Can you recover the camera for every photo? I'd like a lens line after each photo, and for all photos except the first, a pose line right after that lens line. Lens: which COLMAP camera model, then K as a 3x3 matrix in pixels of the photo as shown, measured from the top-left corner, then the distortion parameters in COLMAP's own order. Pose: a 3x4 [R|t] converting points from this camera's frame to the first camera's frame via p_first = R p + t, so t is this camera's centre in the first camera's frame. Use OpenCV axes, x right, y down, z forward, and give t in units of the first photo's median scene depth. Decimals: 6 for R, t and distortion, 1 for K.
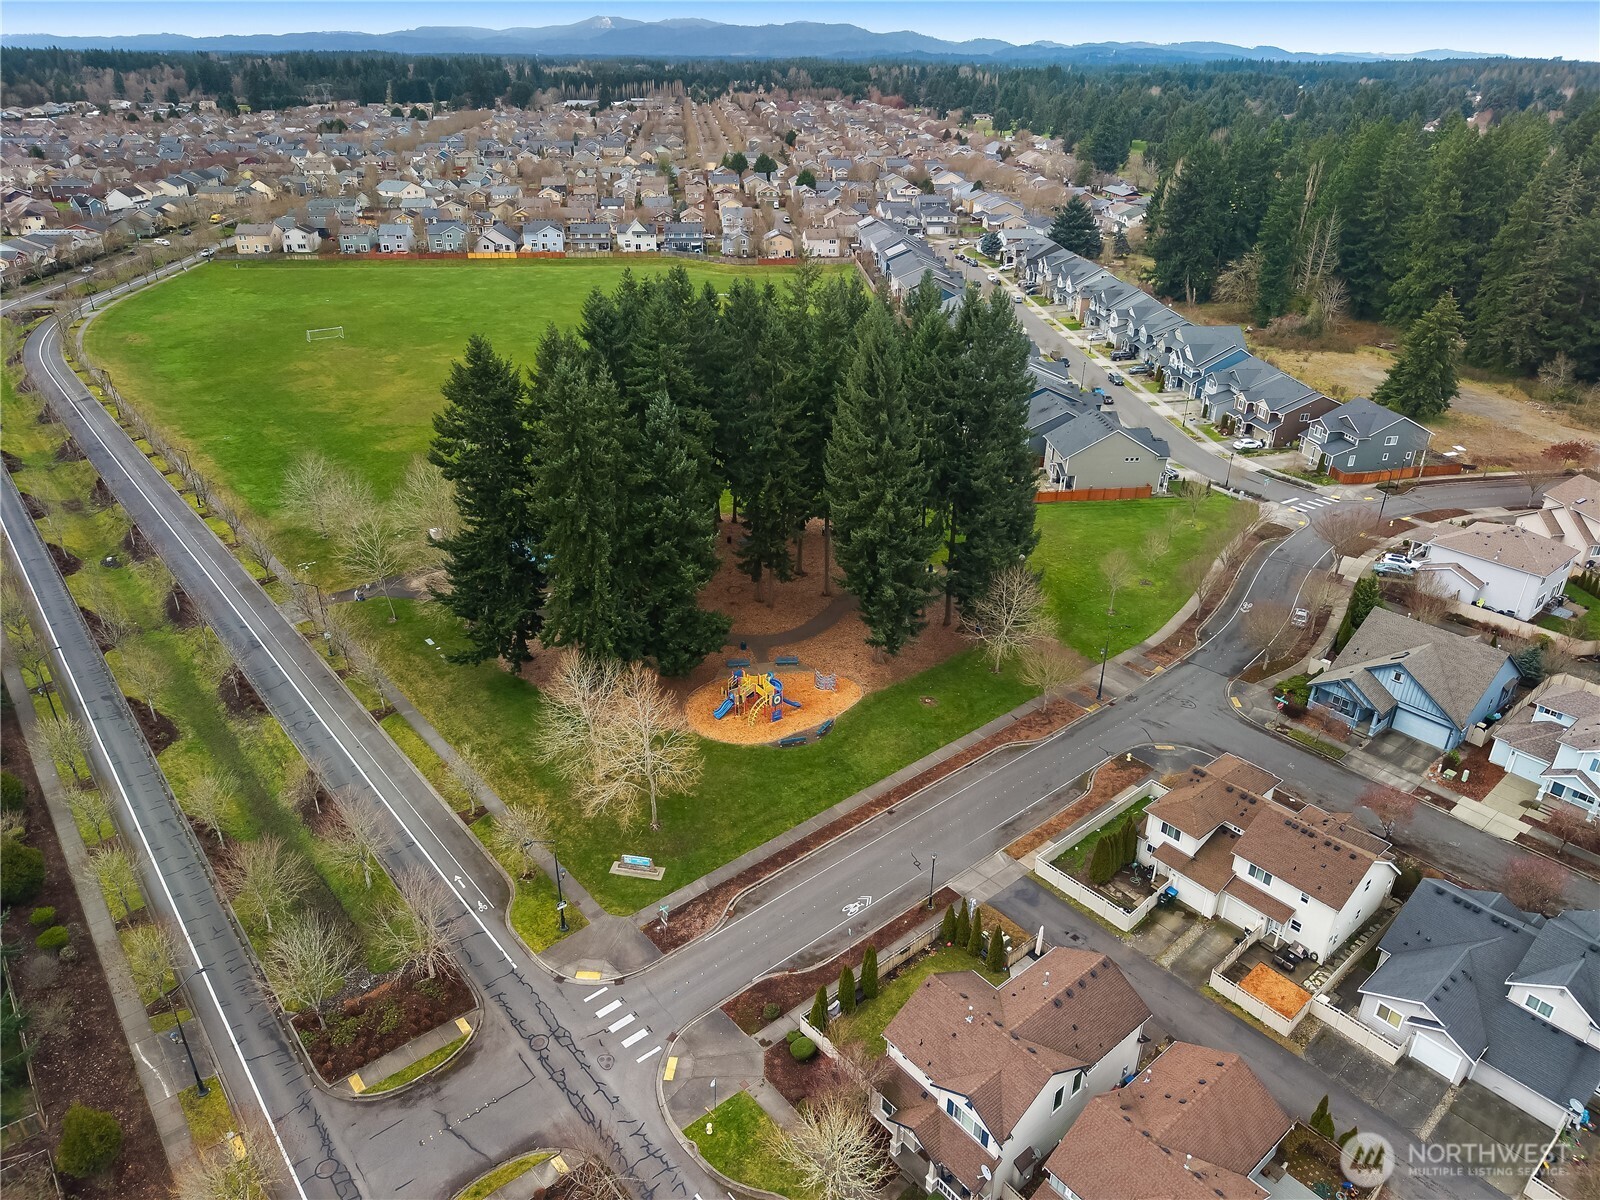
lens RADIAL K [[1067.0, 0, 796.4], [0, 1067.0, 593.6], [0, 0, 1]] dist [0.019986, -0.018611]
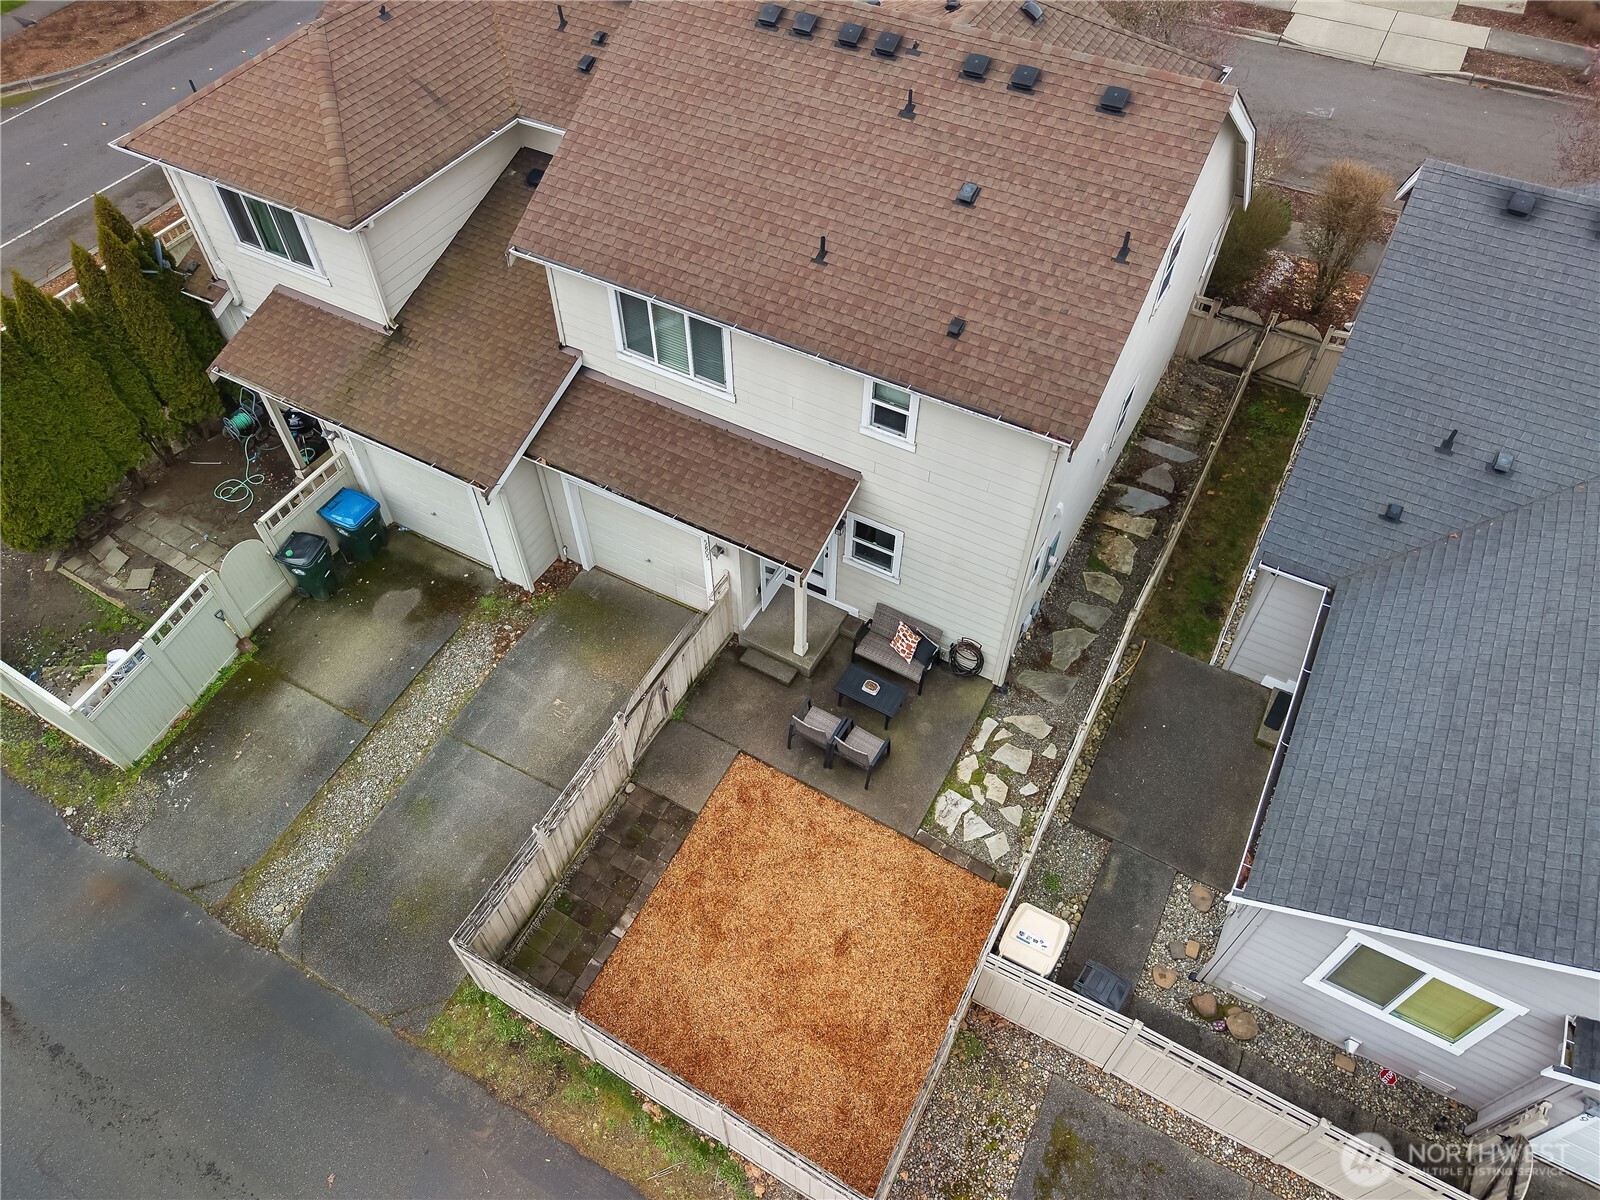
lens RADIAL K [[1067.0, 0, 796.4], [0, 1067.0, 593.6], [0, 0, 1]] dist [0.019986, -0.018611]
pose [[0.933496, -0.283041, 0.220167, 0.260374], [0.168845, 0.888601, 0.426473, 0.147309], [-0.316350, -0.360937, 0.877296, 0.529235]]
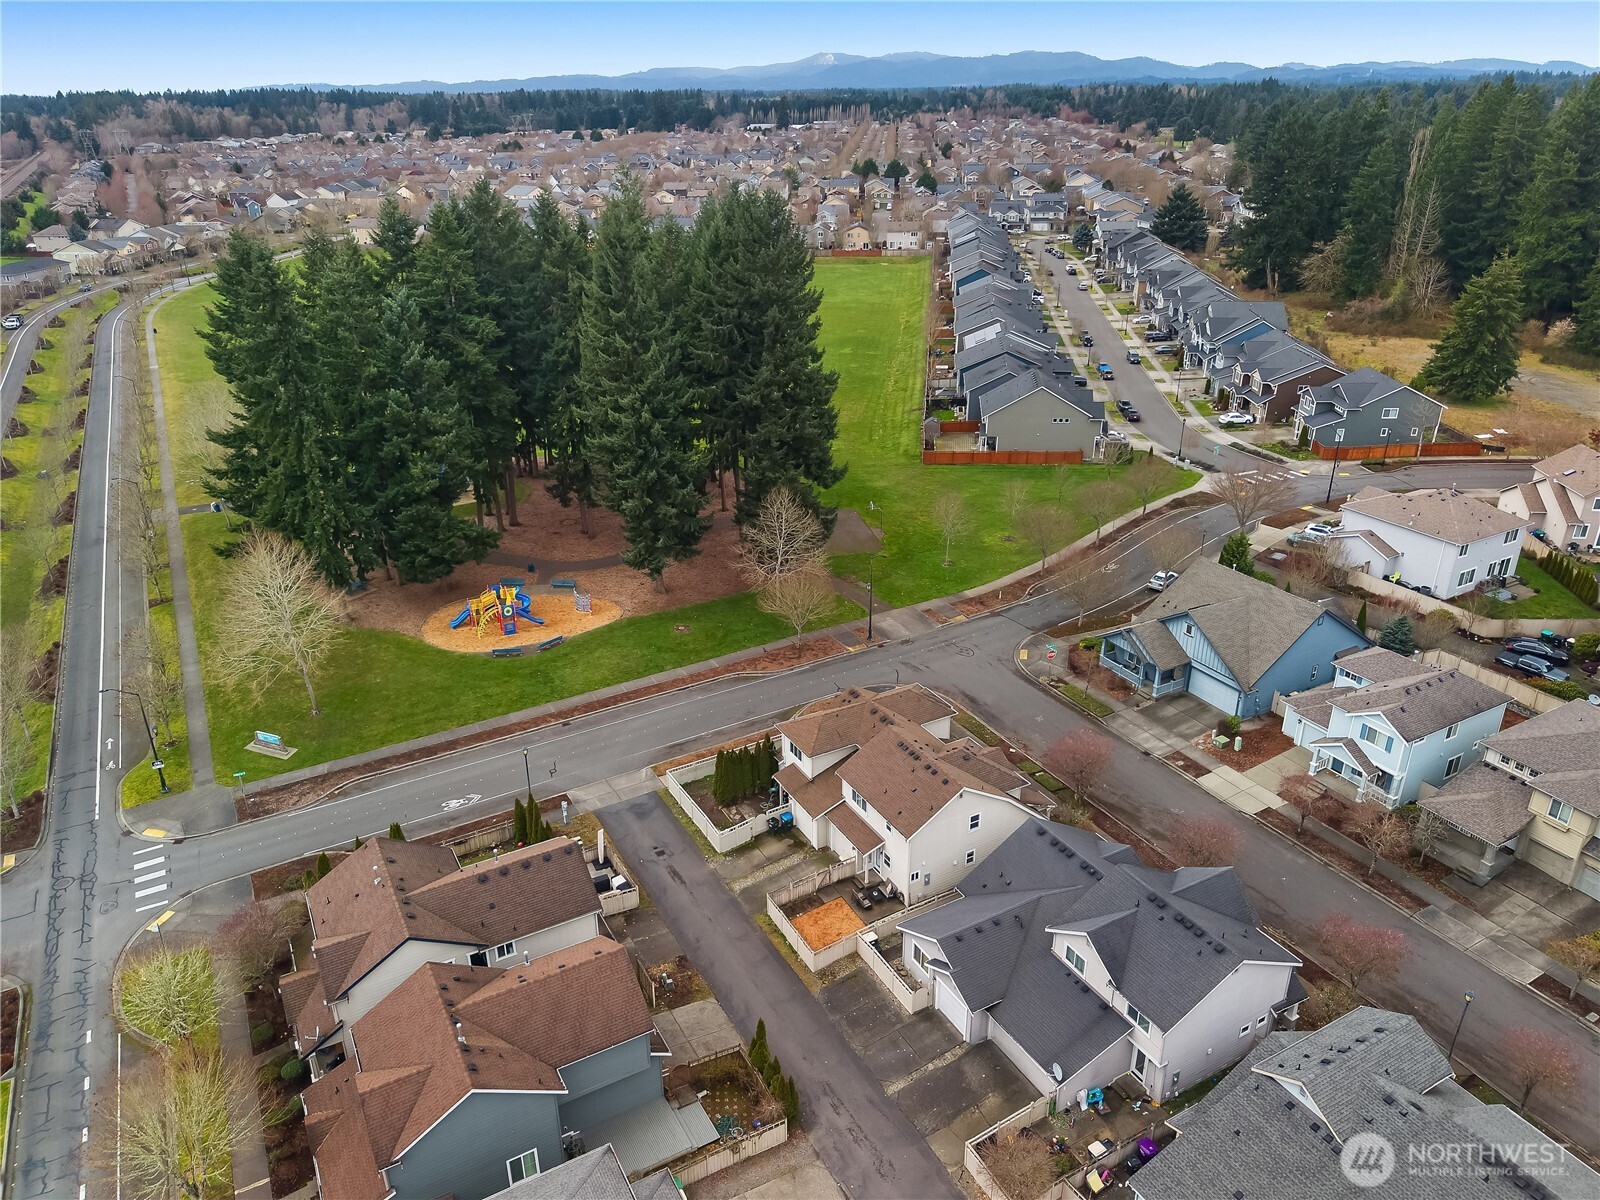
lens RADIAL K [[1103.4, 0, 778.3], [0, 1103.4, 569.3], [0, 0, 1]] dist [0.009536, -0.004325]
pose [[0.980049, 0.056627, -0.190519, 0.344860], [-0.067118, 0.996538, -0.049066, 0.080900], [0.187081, 0.060874, 0.980456, 0.062281]]
